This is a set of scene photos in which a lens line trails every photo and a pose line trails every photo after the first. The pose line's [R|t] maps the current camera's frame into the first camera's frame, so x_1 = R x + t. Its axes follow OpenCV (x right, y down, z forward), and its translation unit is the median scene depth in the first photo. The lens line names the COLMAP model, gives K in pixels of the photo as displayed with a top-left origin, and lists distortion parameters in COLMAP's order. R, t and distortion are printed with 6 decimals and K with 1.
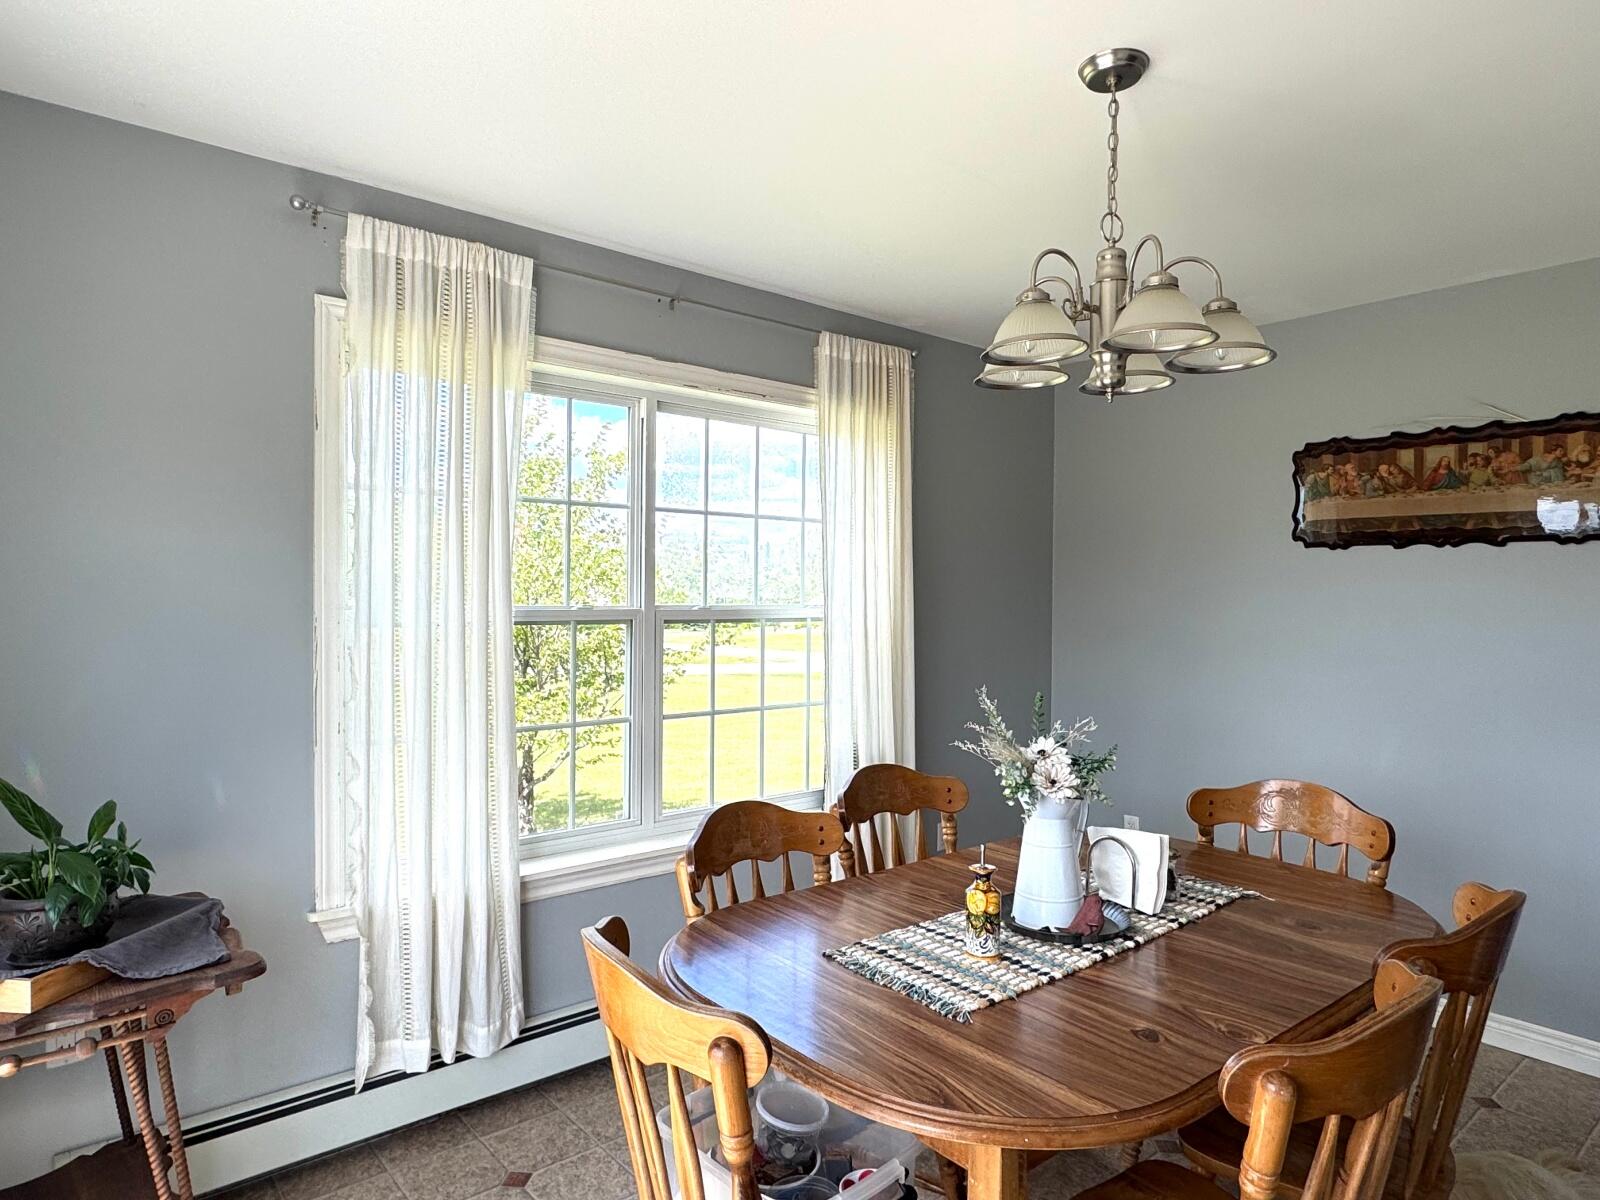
lens RADIAL K [[967.0, 0, 794.6], [0, 967.0, 594.6], [0, 0, 1]] dist [0.006971, -0.001146]
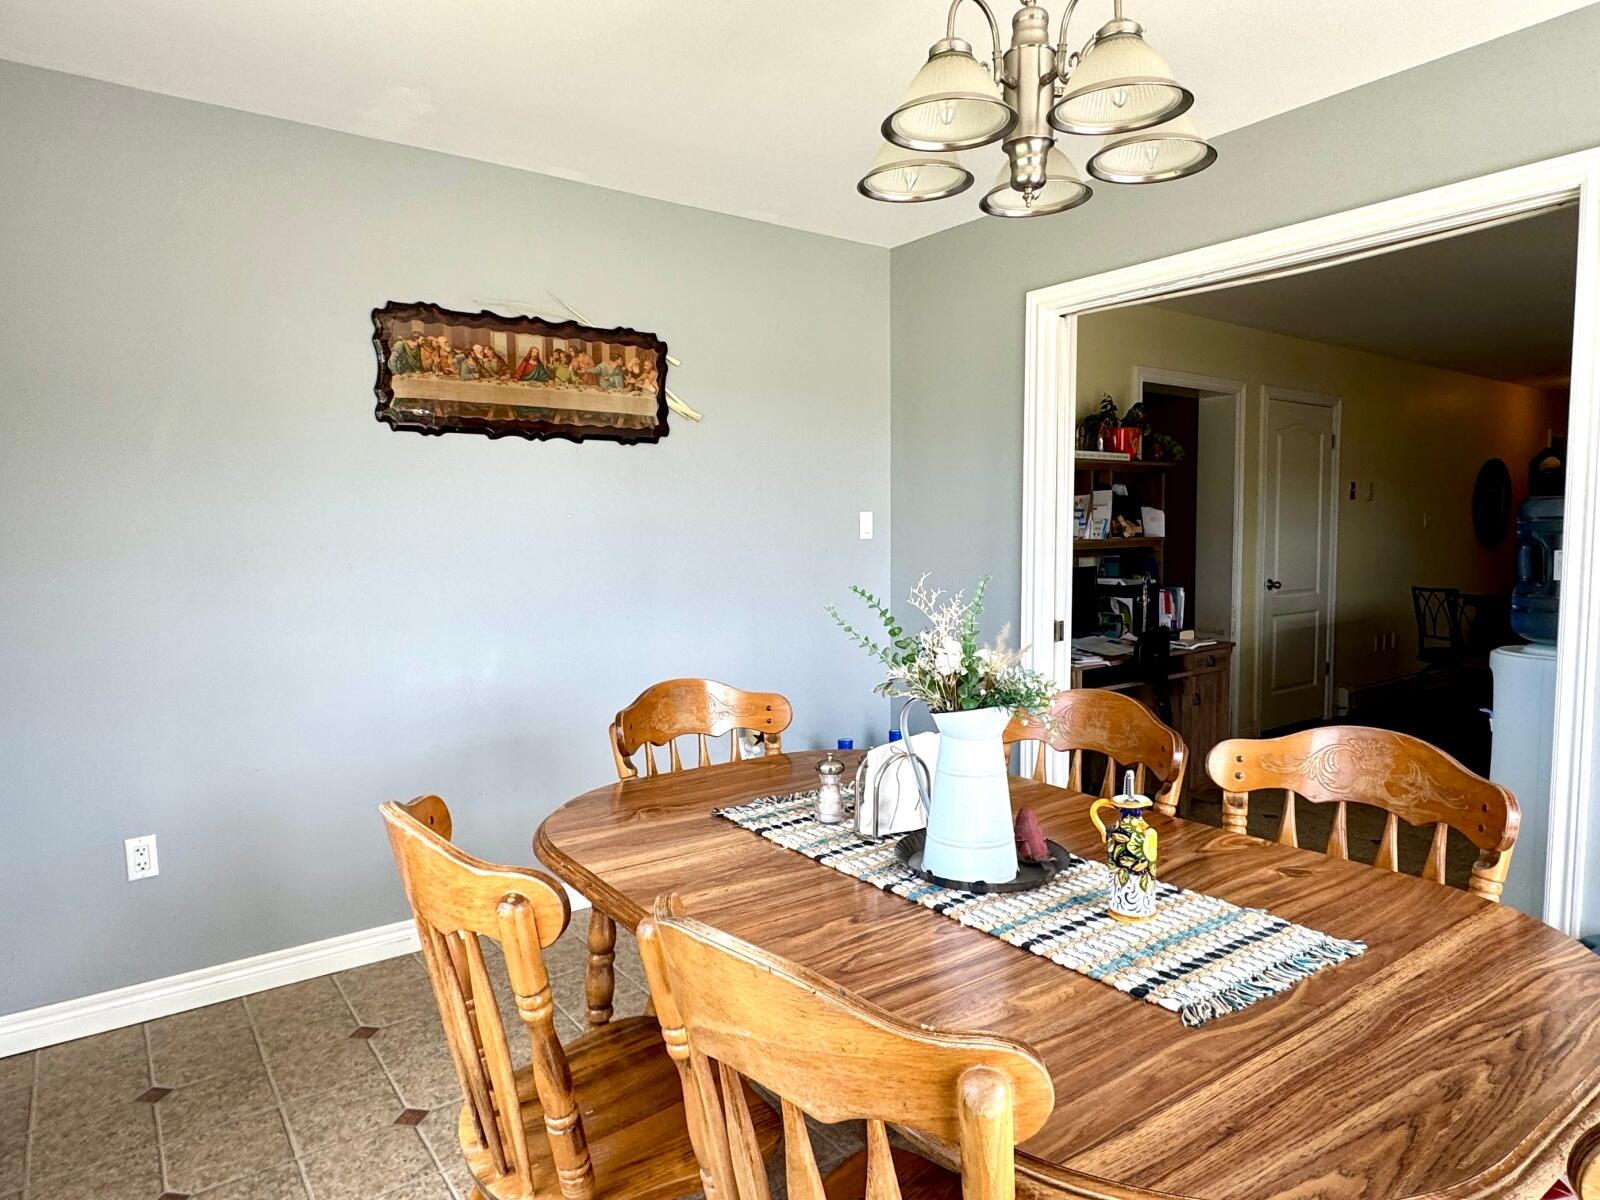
lens RADIAL K [[967.0, 0, 797.4], [0, 967.0, 599.7], [0, 0, 1]] dist [0.006971, -0.001146]
pose [[0.066942, -0.086183, 0.994028, -0.300072], [0.014281, 0.996243, 0.085413, 0.031583], [-0.997655, 0.008478, 0.067921, 0.651785]]
